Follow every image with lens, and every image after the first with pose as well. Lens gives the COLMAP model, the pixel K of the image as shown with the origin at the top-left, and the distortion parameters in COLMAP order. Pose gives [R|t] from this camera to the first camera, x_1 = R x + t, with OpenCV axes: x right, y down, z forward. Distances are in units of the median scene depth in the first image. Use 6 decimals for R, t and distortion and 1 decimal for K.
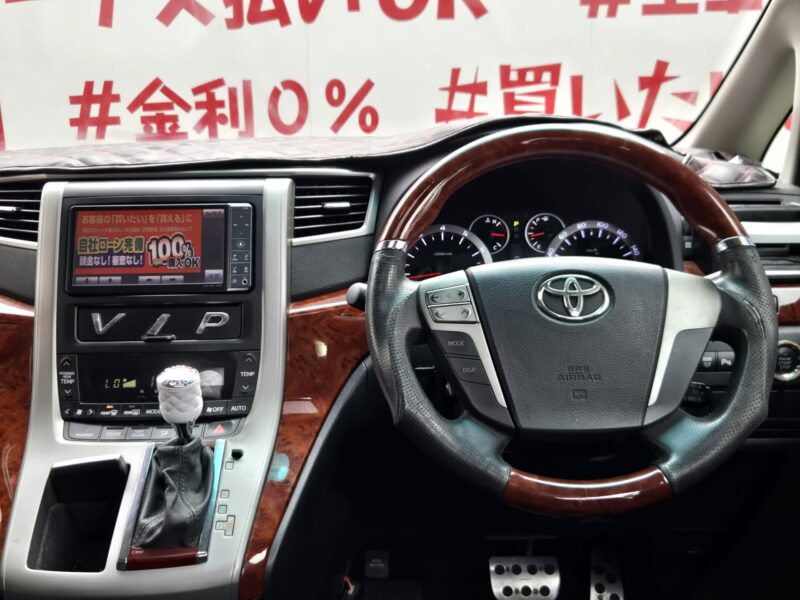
lens RADIAL K [[773.3, 0, 388.3], [0, 773.3, 315.0], [0, 0, 1]] dist [0.039224, 0.000000]
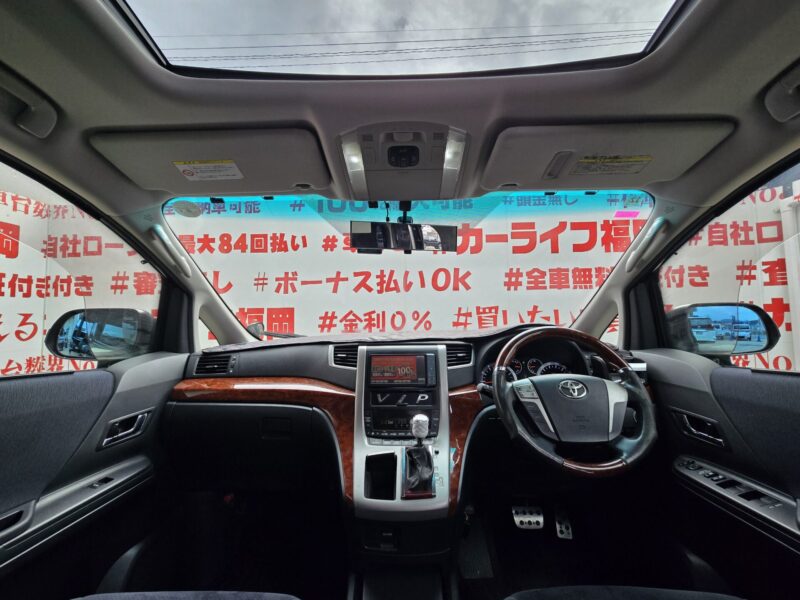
lens RADIAL K [[309.4, 0, 397.1], [0, 309.4, 316.2], [0, 0, 1]] dist [0.000253, -0.001314]
pose [[0.999641, 0.006059, -0.026096, -0.282342], [-0.013007, 0.961344, -0.275042, 0.030430], [0.023421, 0.275282, 0.961078, -0.089602]]
